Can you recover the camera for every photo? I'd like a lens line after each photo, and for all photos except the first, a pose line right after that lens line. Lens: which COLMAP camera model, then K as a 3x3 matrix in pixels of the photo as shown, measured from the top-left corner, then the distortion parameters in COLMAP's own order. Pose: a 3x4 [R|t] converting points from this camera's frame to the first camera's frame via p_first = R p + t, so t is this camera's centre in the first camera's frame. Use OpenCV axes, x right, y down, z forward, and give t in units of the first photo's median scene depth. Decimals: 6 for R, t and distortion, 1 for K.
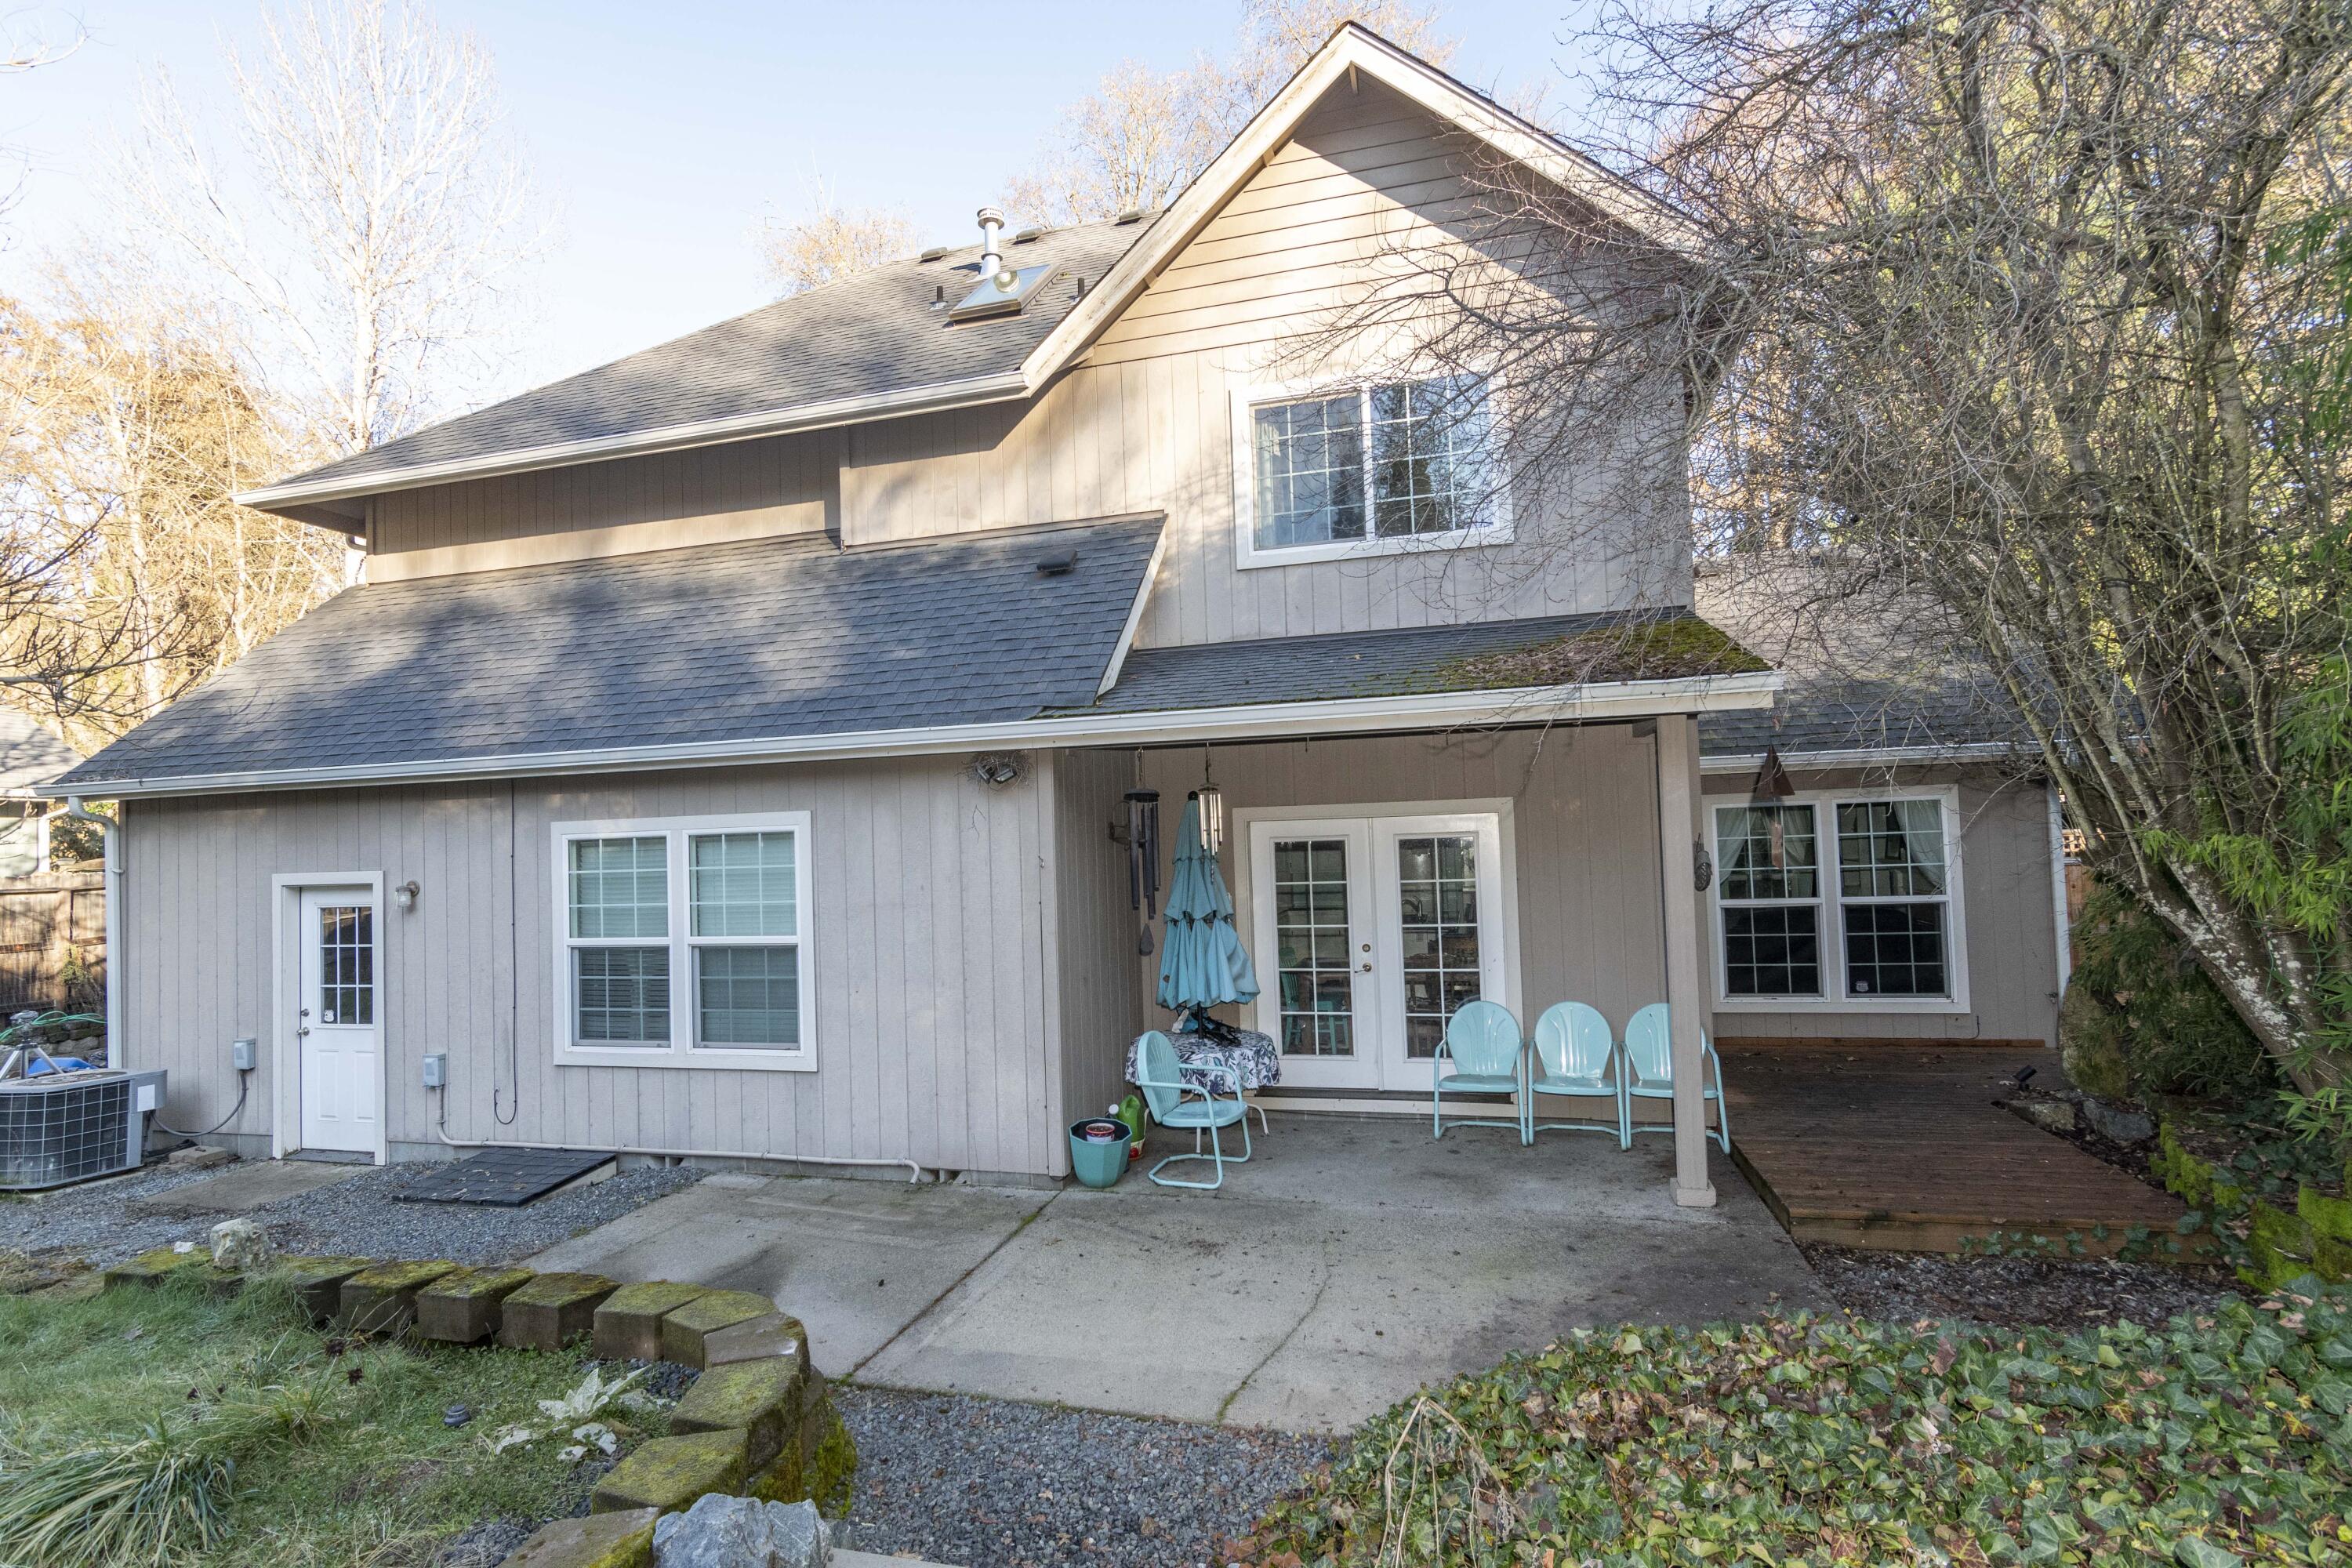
lens RADIAL K [[1132.8, 0, 1164.7], [0, 1132.8, 798.9], [0, 0, 1]] dist [-0.013580, -0.002213]
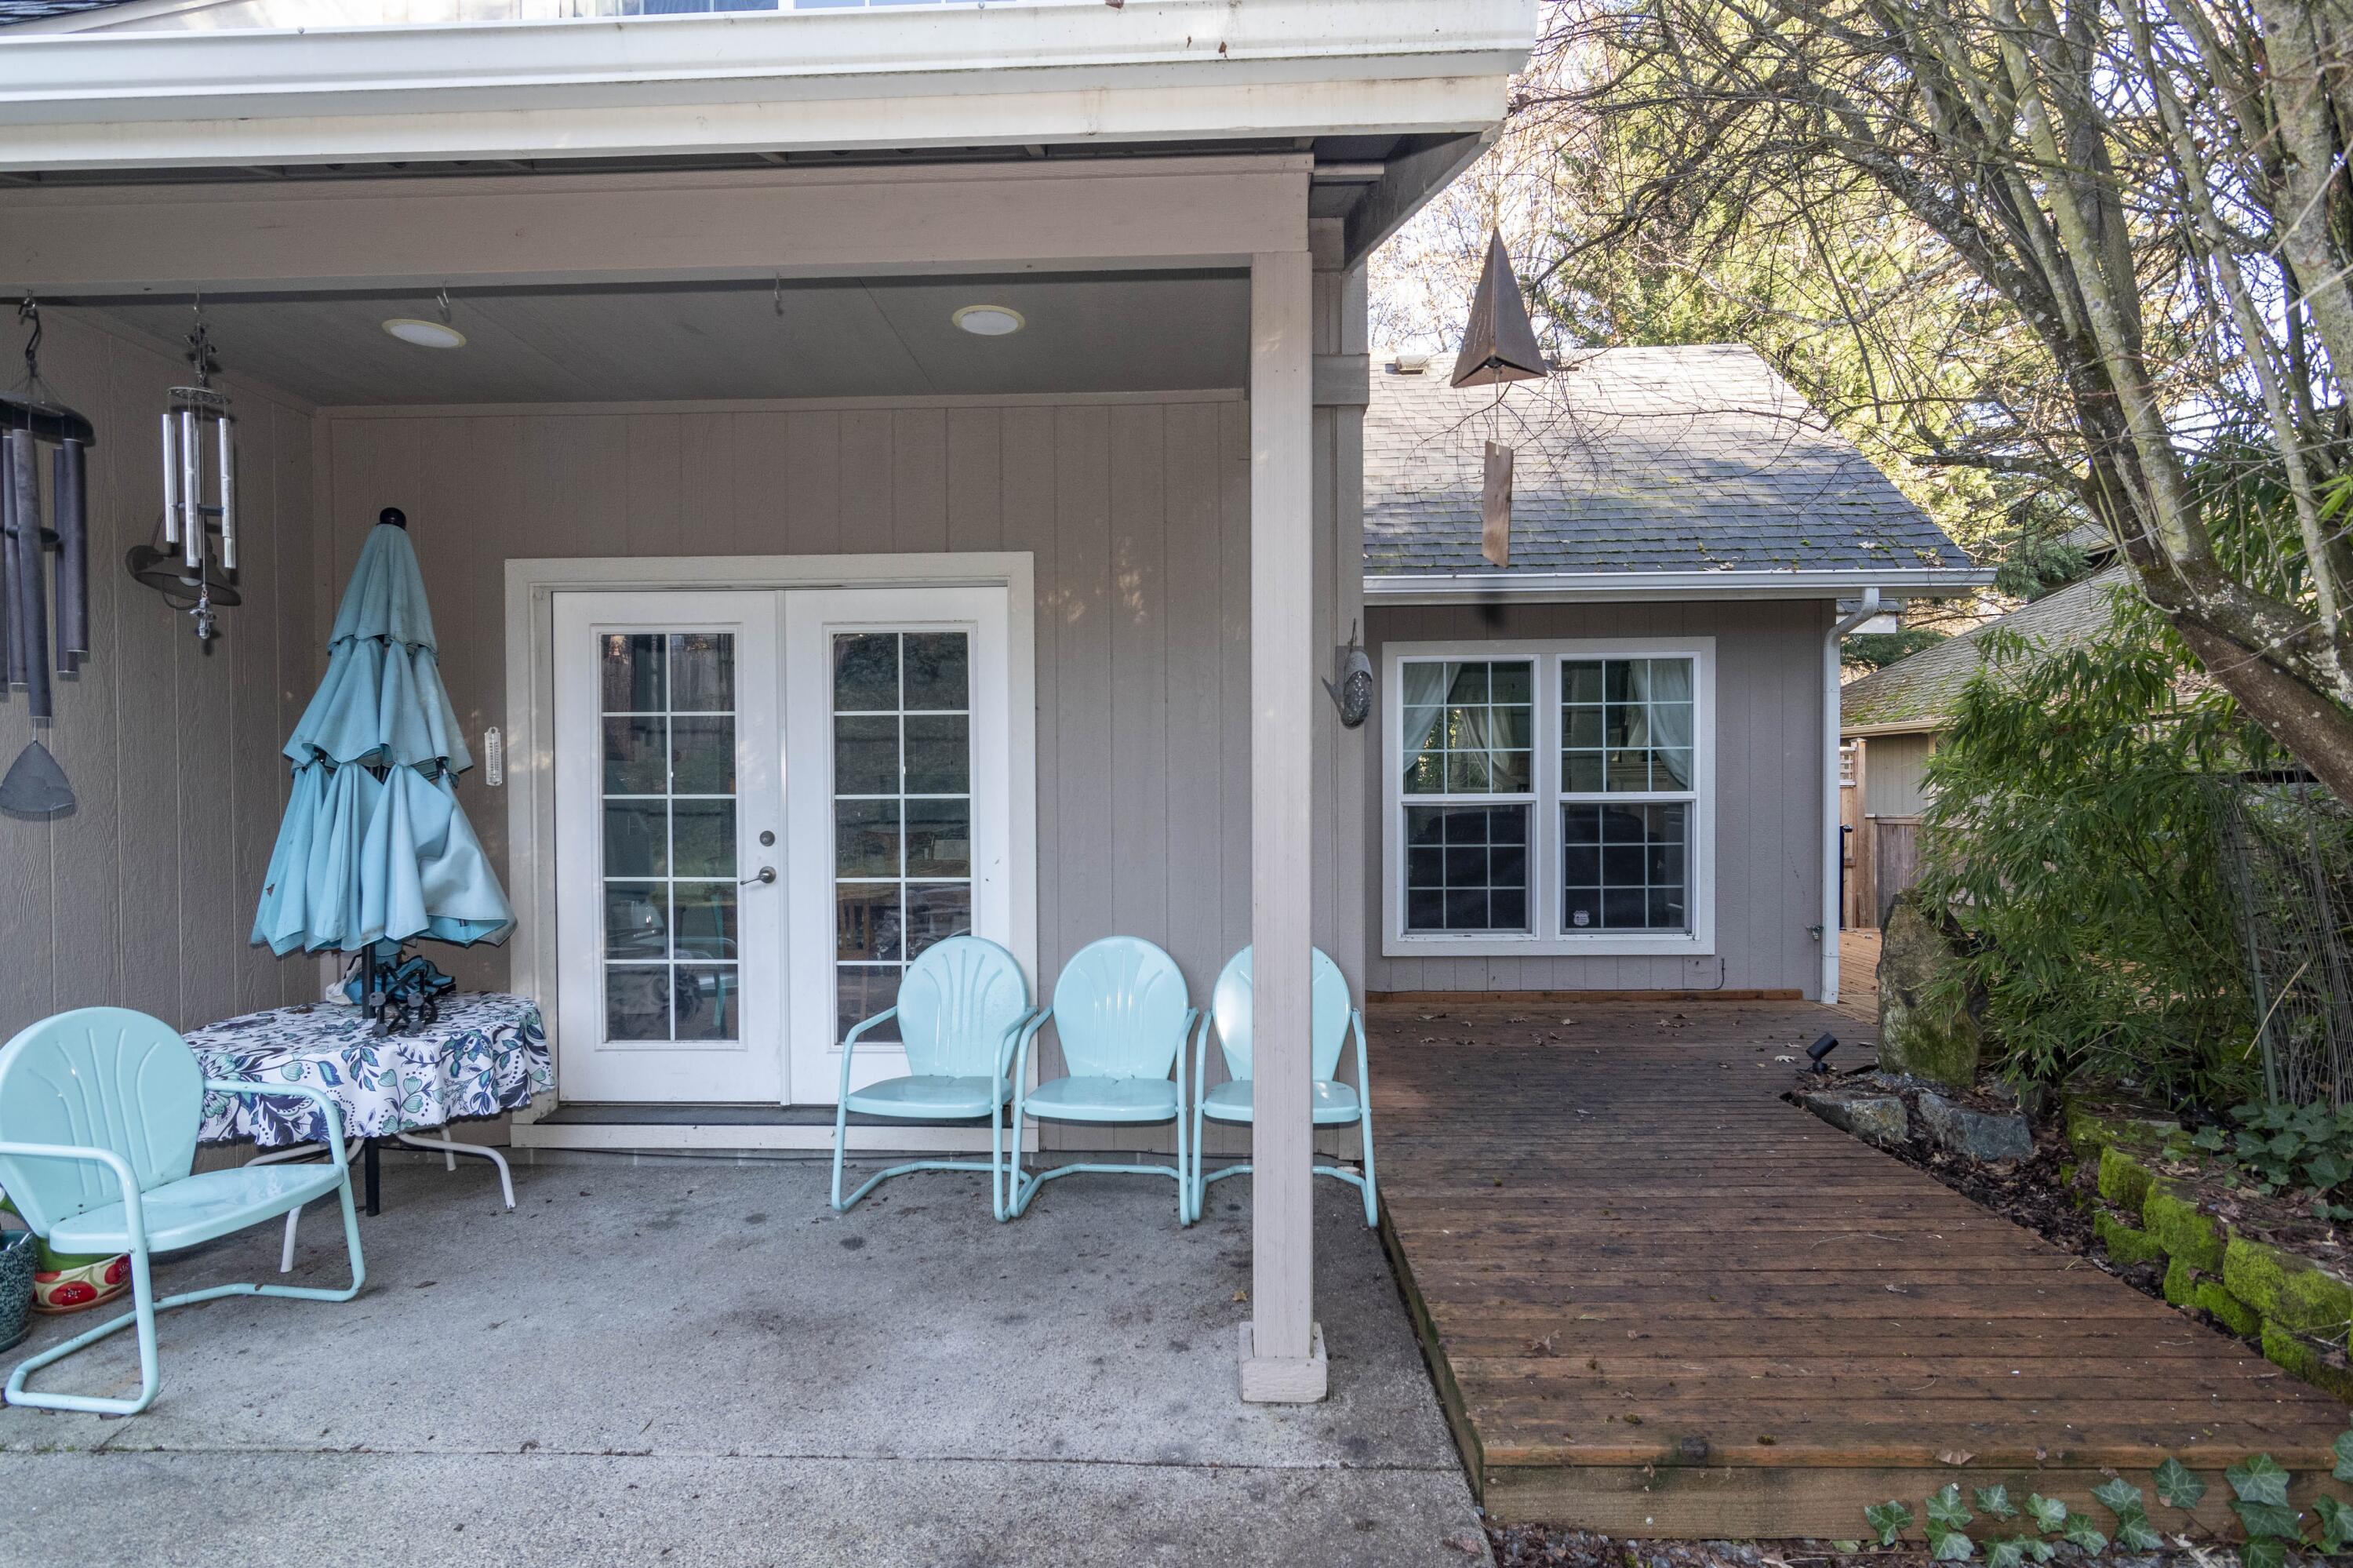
lens RADIAL K [[1133.4, 0, 1181.0], [0, 1133.4, 788.2], [0, 0, 1]] dist [-0.013580, -0.002213]
pose [[0.970463, 0.026561, 0.239782, 0.248491], [-0.035009, 0.998905, 0.031040, 0.088595], [-0.238695, -0.038517, 0.970330, 0.460101]]
